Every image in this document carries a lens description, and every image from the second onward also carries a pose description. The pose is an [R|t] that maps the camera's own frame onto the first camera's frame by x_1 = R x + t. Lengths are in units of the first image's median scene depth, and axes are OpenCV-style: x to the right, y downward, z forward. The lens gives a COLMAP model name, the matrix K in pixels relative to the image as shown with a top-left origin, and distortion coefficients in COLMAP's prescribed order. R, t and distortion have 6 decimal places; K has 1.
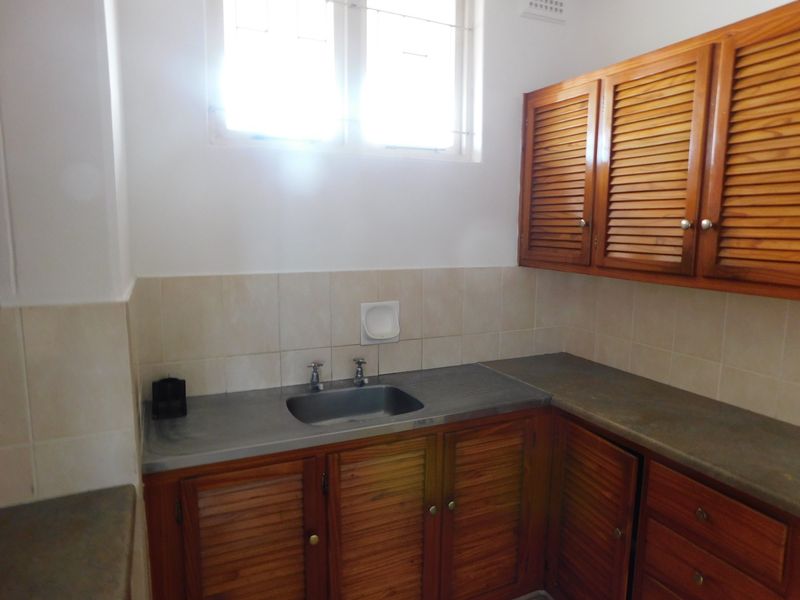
lens RADIAL K [[522.7, 0, 404.8], [0, 522.7, 298.4], [0, 0, 1]] dist [-0.074340, 0.061480]
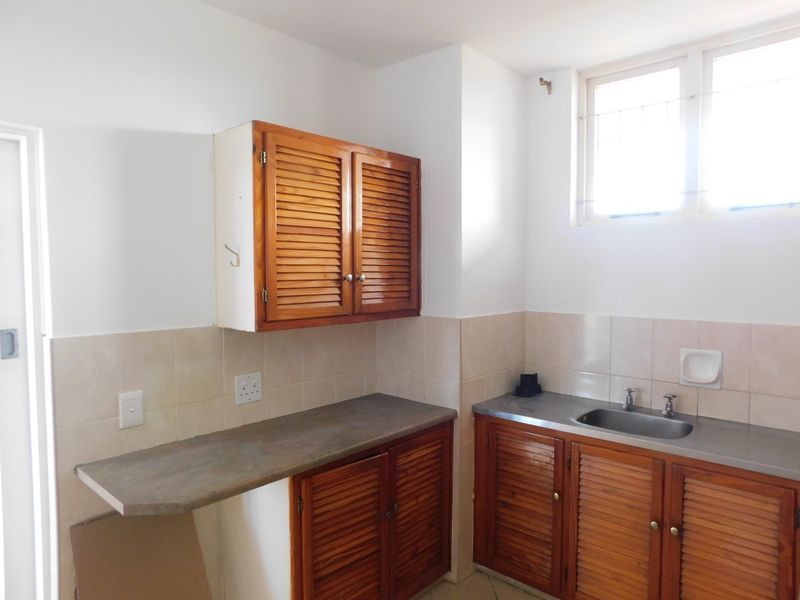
lens RADIAL K [[522.7, 0, 404.8], [0, 522.7, 298.4], [0, 0, 1]] dist [-0.074340, 0.061480]
pose [[0.388812, 0.041741, -0.920371, 0.745818], [-0.119975, 0.992761, -0.005659, -0.020328], [0.913472, 0.112621, 0.391005, -0.017503]]
